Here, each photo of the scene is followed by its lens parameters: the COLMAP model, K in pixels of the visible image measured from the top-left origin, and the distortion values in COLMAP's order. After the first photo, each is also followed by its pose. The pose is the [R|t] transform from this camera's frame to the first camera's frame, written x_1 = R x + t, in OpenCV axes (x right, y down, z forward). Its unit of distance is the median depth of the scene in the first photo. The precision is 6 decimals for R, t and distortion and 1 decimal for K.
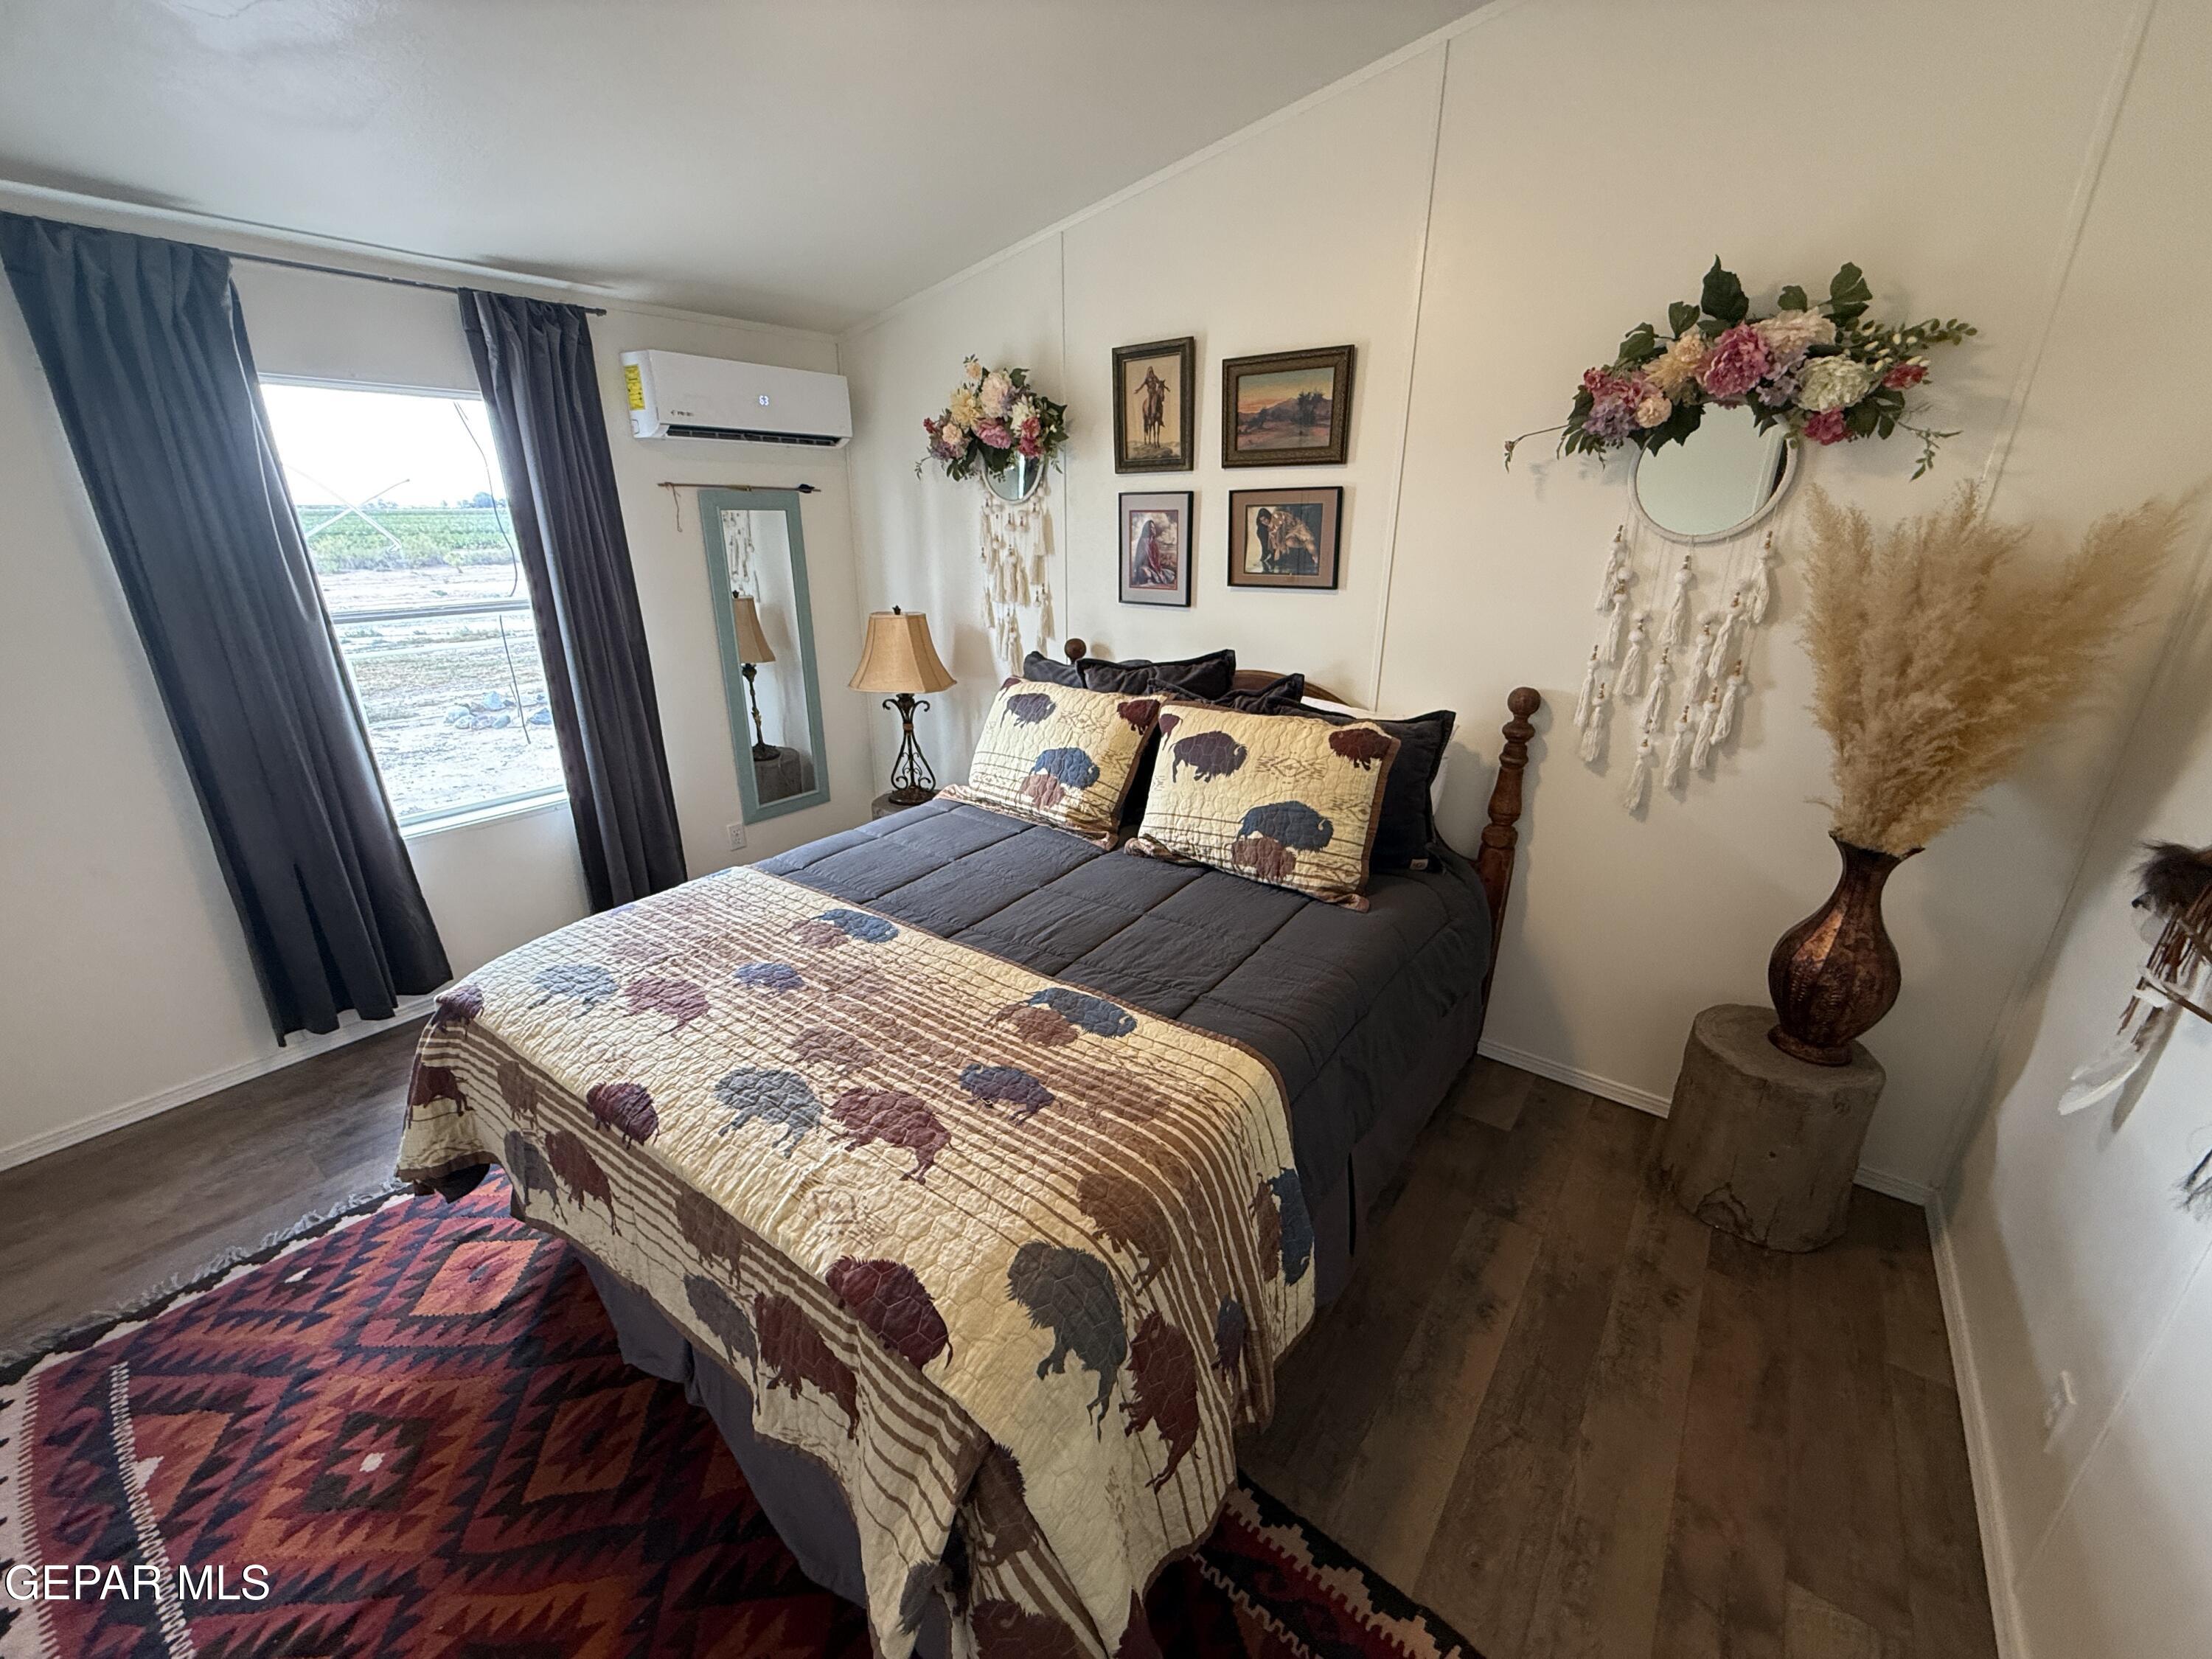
lens RADIAL K [[880.2, 0, 1103.2], [0, 880.2, 829.5], [0, 0, 1]] dist [0.000641, -0.000610]
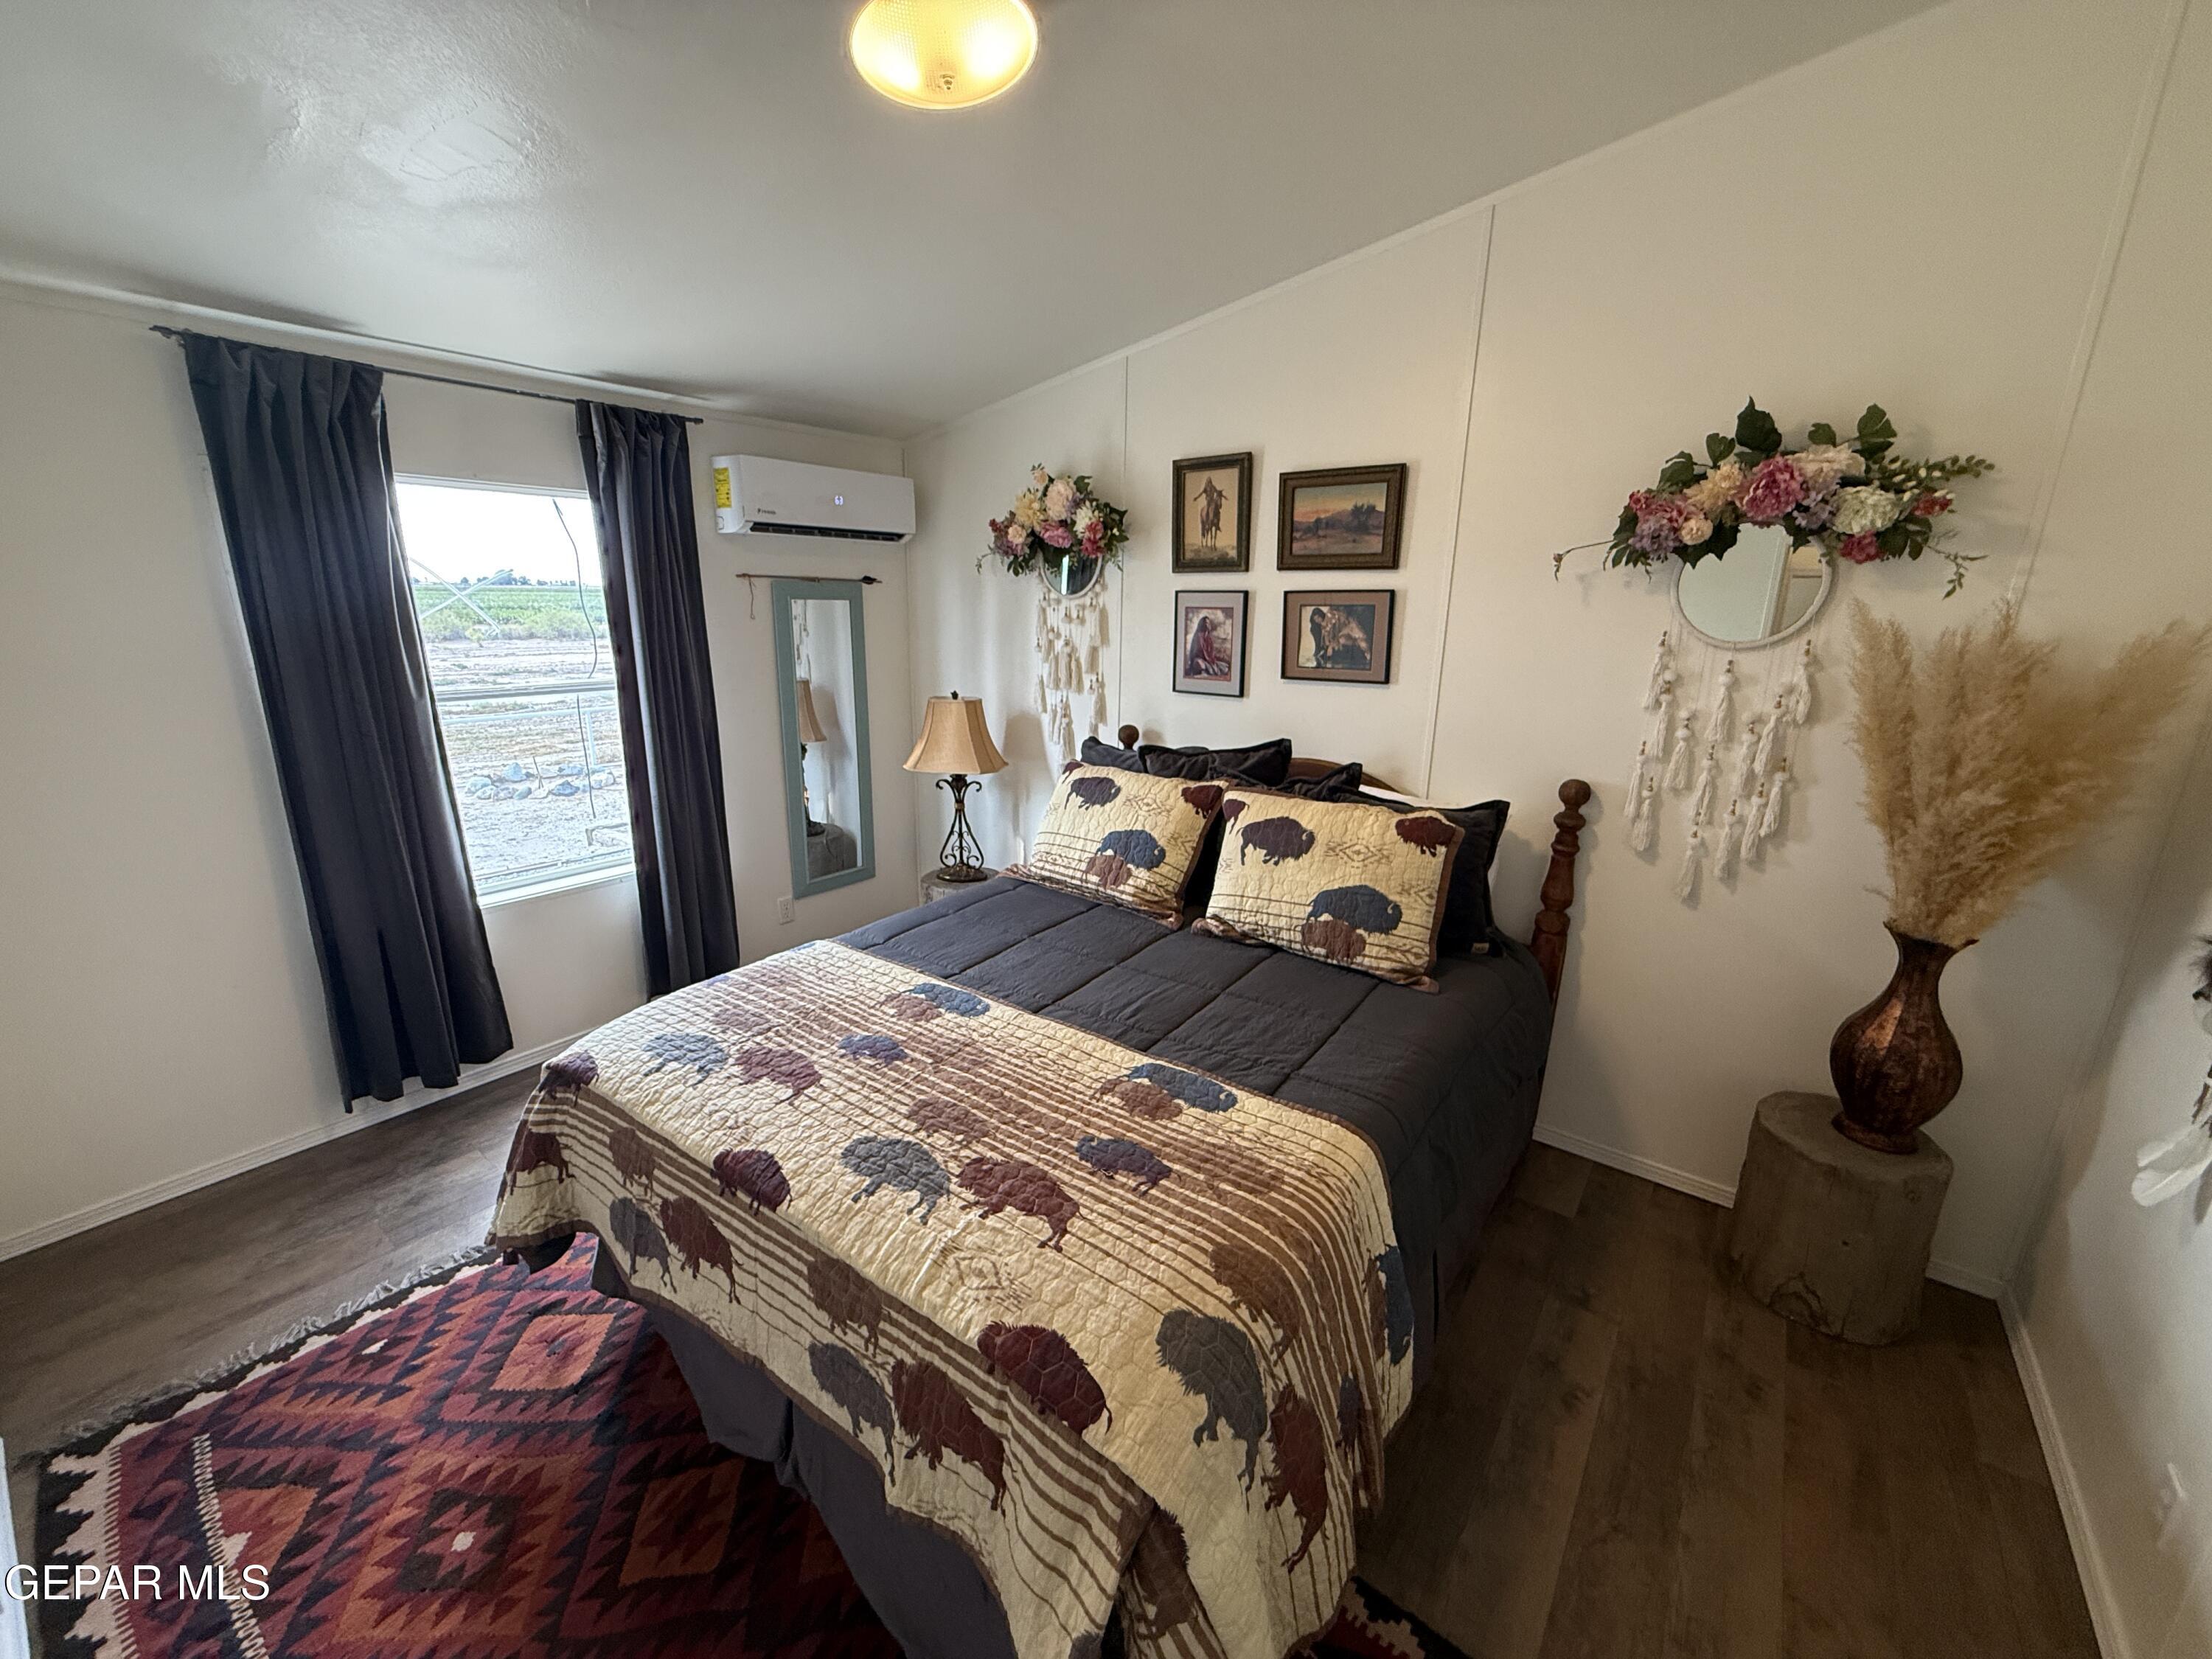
lens RADIAL K [[880.2, 0, 1106.0], [0, 880.2, 829.5], [0, 0, 1]] dist [-0.000111, -0.000154]
pose [[0.999887, 0.015034, 0.000118, -0.101393], [-0.014964, 0.995894, -0.089278, -0.000305], [-0.001460, 0.089267, 0.996007, -0.048472]]
